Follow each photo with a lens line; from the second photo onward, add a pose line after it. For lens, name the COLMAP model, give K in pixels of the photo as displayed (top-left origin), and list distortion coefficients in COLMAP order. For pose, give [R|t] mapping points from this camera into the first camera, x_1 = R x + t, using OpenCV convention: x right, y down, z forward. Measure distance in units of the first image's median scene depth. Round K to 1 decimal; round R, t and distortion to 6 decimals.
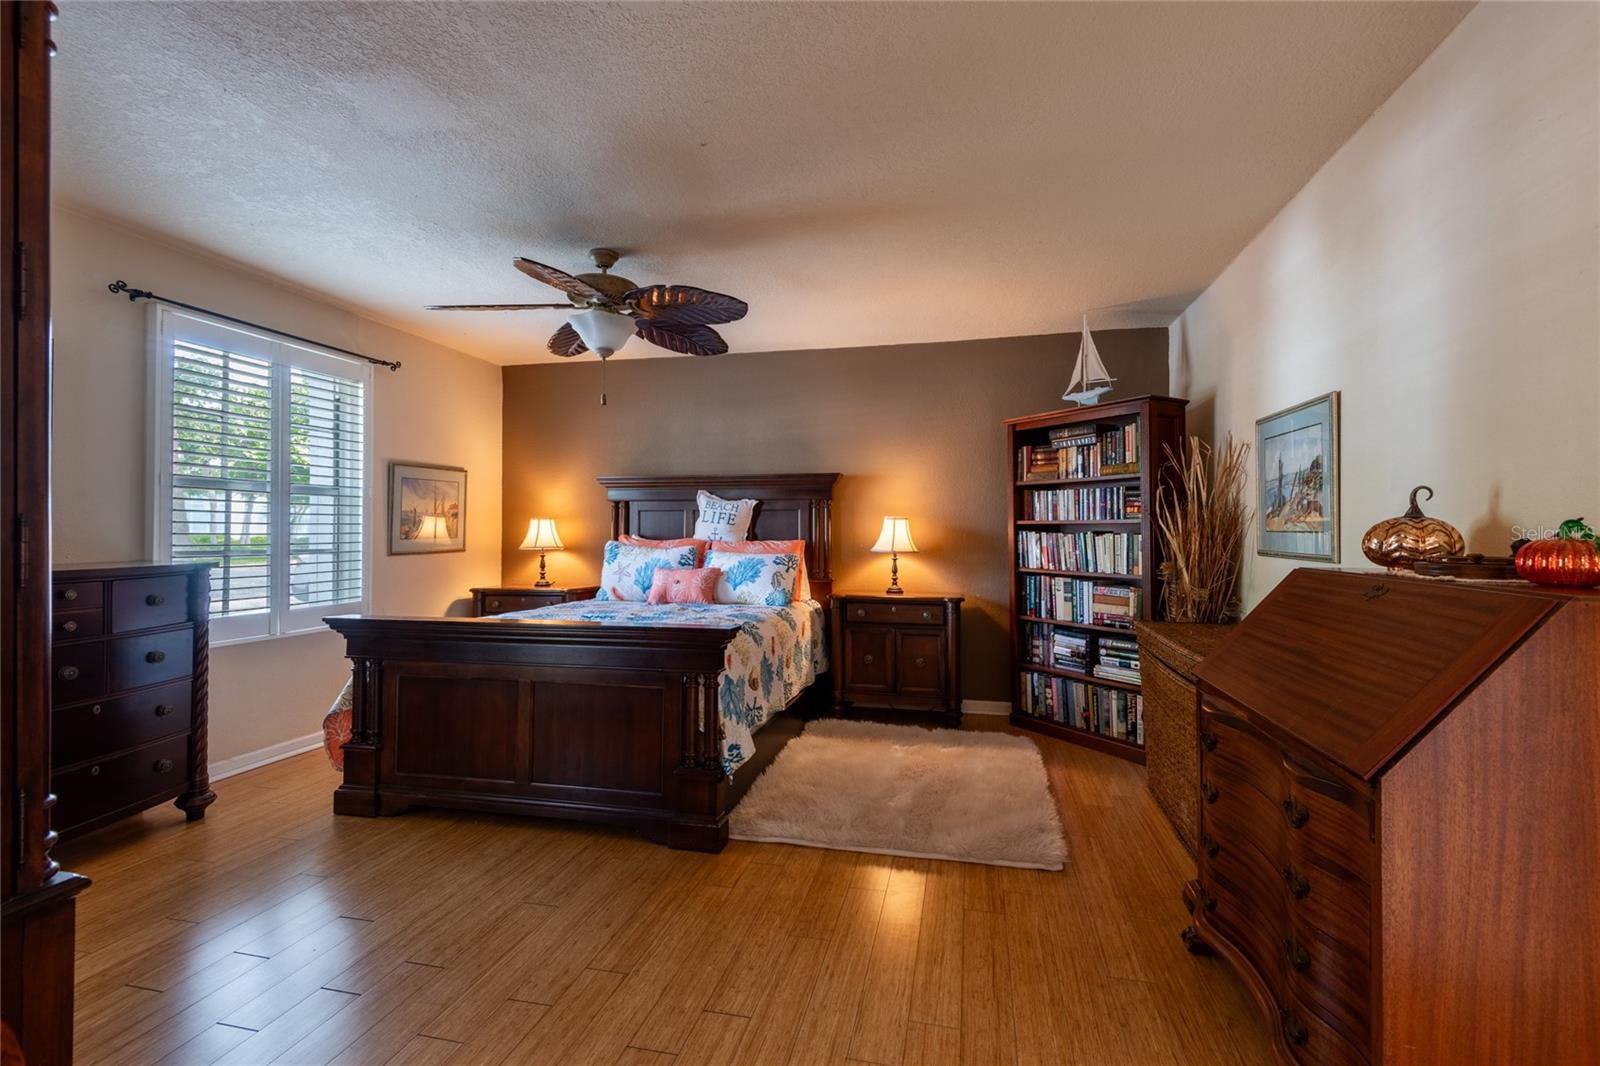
lens RADIAL K [[725.9, 0, 806.7], [0, 725.9, 522.9], [0, 0, 1]] dist [0.050316, -0.036114]
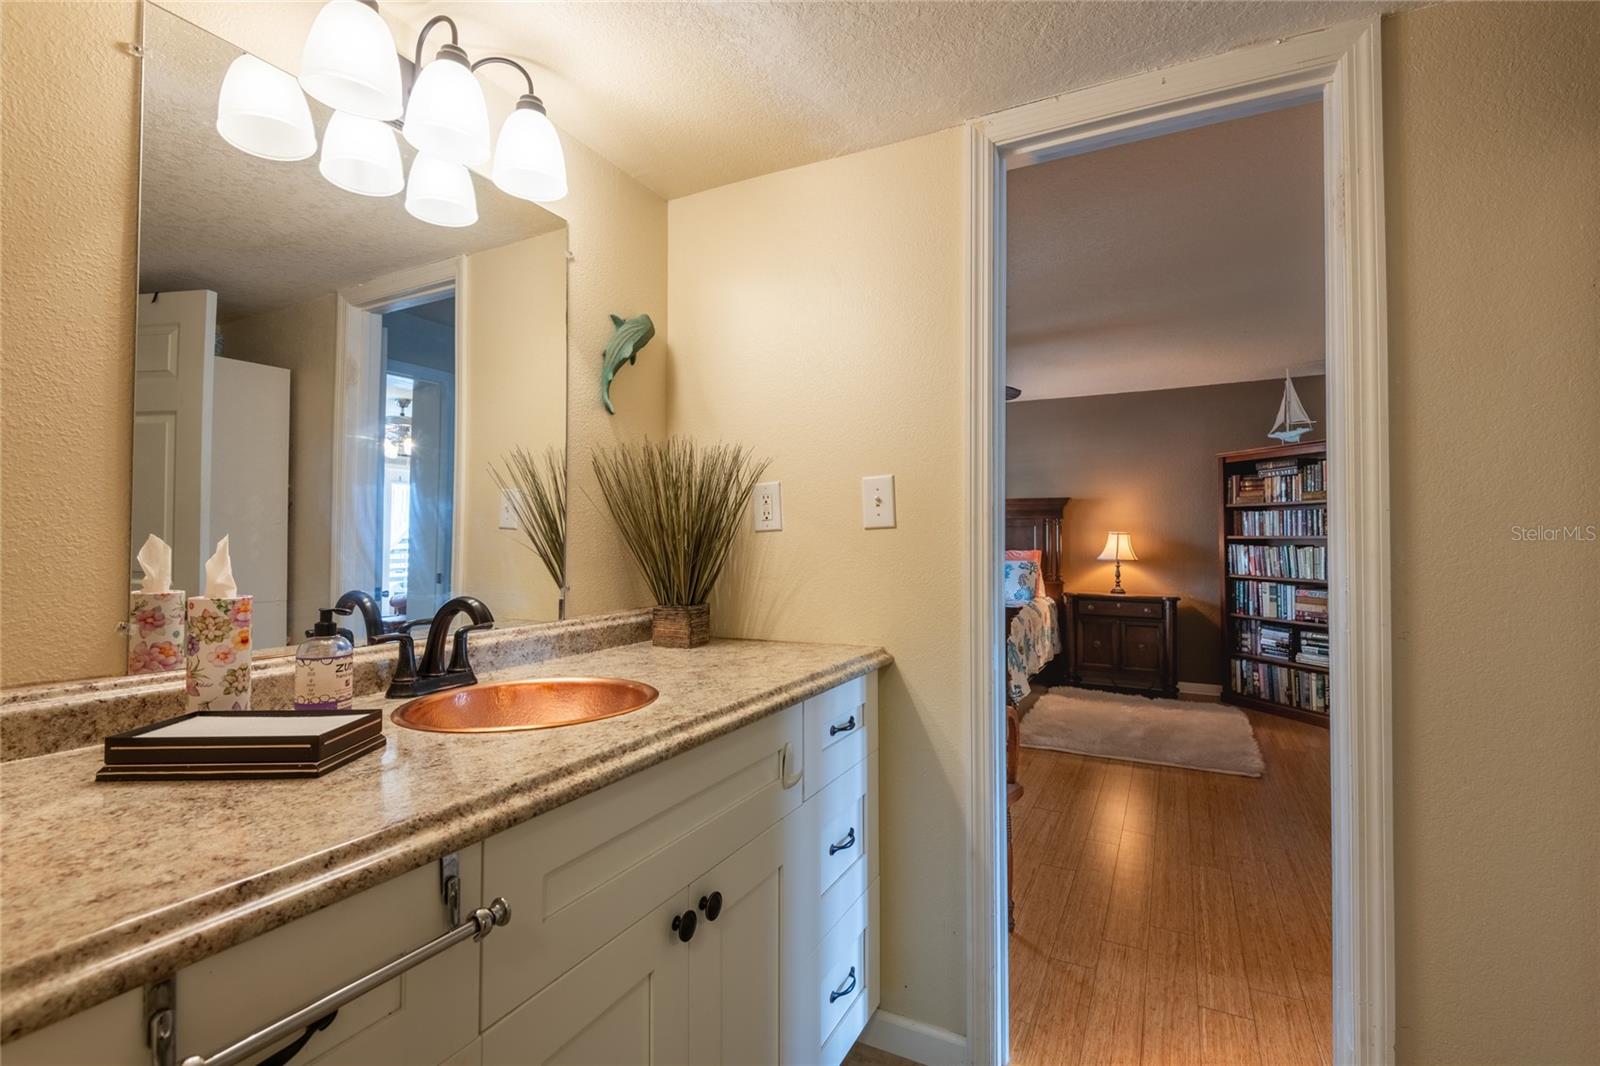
lens RADIAL K [[722.1, 0, 808.6], [0, 722.1, 526.9], [0, 0, 1]] dist [0.031659, -0.018242]
pose [[0.970494, -0.000069, -0.241126, -0.105524], [-0.001588, 0.999976, -0.006679, -0.009103], [0.241121, 0.006865, 0.970471, -0.381392]]
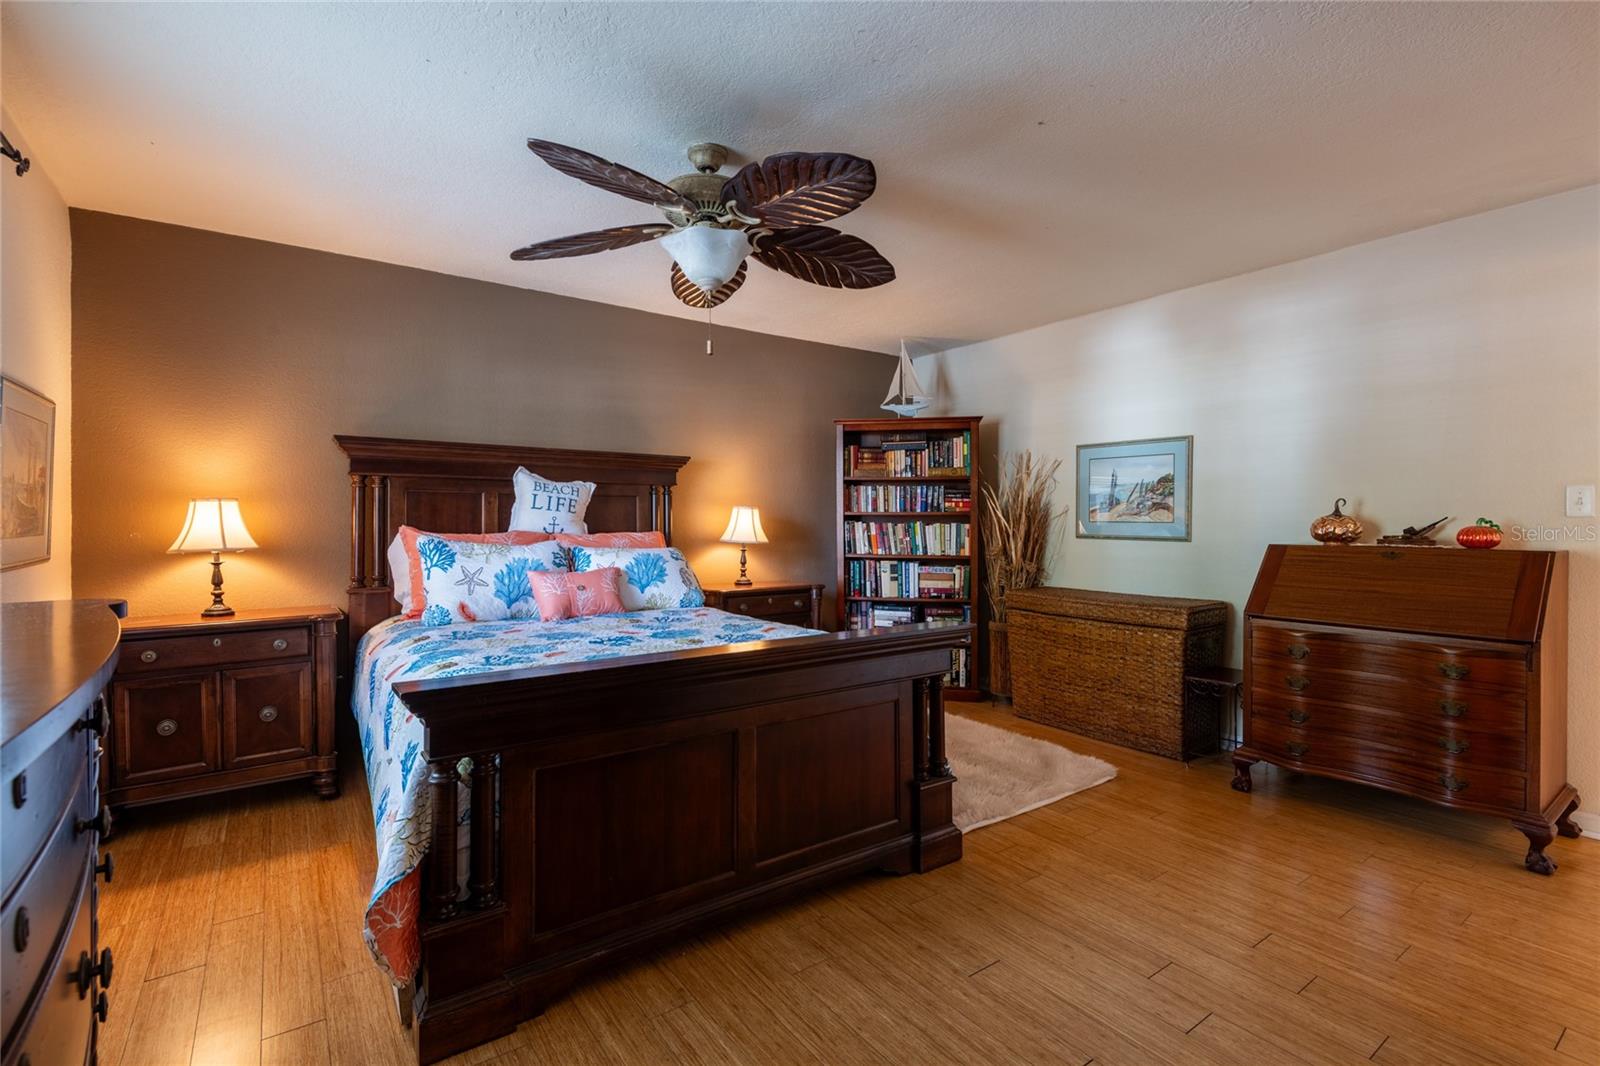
lens RADIAL K [[725.3, 0, 807.2], [0, 725.3, 523.3], [0, 0, 1]] dist [0.038869, -0.017709]
pose [[0.656217, -0.002587, 0.754568, -0.618690], [-0.010096, 0.999875, 0.012208, 0.001880], [-0.754505, -0.015629, 0.656108, 0.336063]]
